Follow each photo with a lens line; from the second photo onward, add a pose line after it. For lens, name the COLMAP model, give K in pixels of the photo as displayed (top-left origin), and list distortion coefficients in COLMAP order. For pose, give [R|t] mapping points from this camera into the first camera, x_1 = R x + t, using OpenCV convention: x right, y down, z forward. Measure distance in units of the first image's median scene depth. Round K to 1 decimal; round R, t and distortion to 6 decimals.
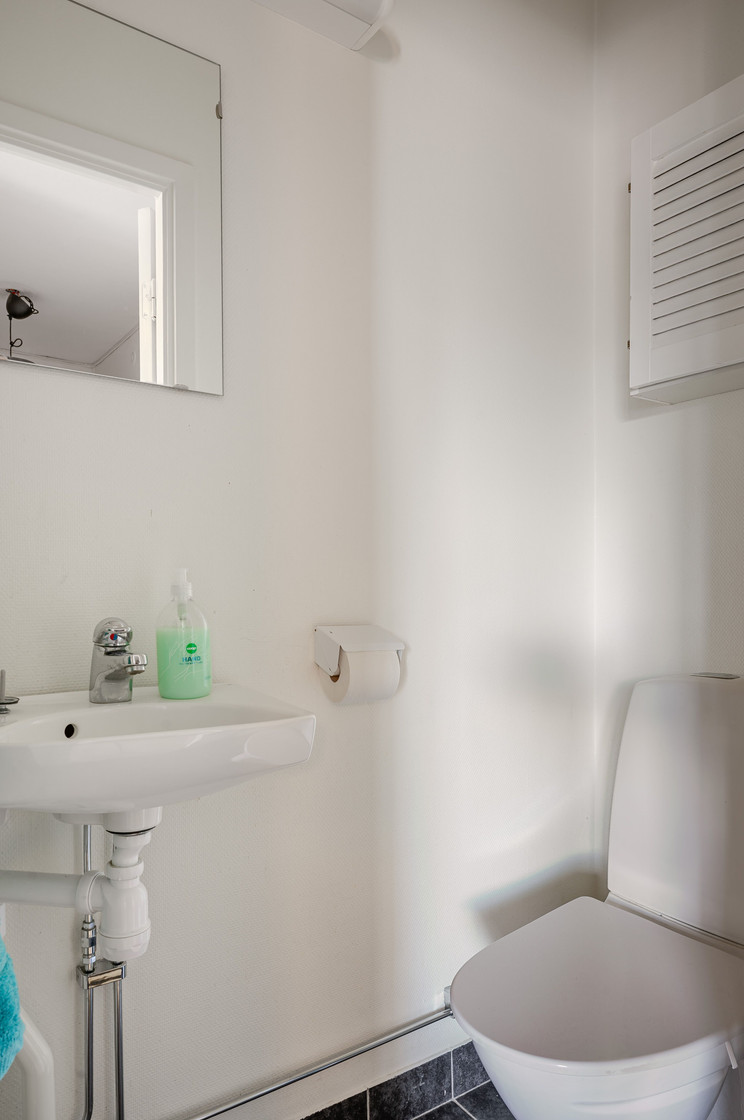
lens RADIAL K [[715.0, 0, 371.7], [0, 715.0, 615.9], [0, 0, 1]] dist [-0.000657, -0.000165]
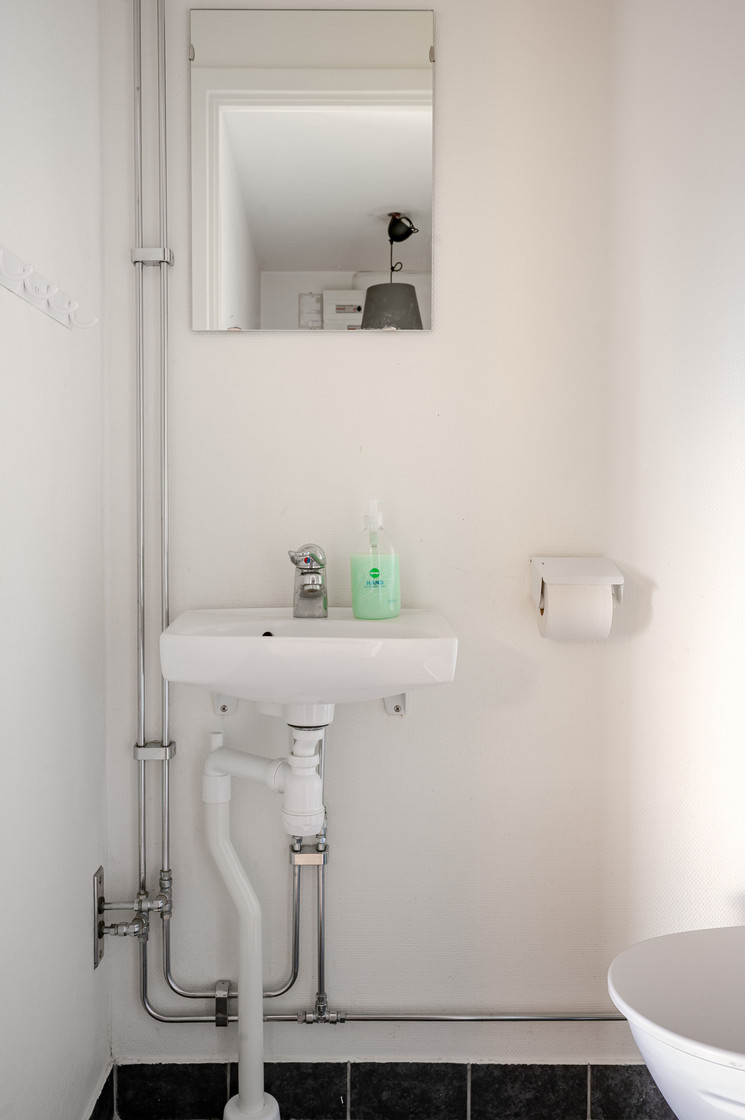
lens RADIAL K [[914.0, 0, 372.5], [0, 914.0, 560.0], [0, 0, 1]] dist [-0.004100, -0.005691]
pose [[0.832487, 0.019422, -0.553704, 0.503206], [-0.015812, 0.999811, 0.011297, 0.009806], [0.553819, -0.000650, 0.832637, -0.157484]]
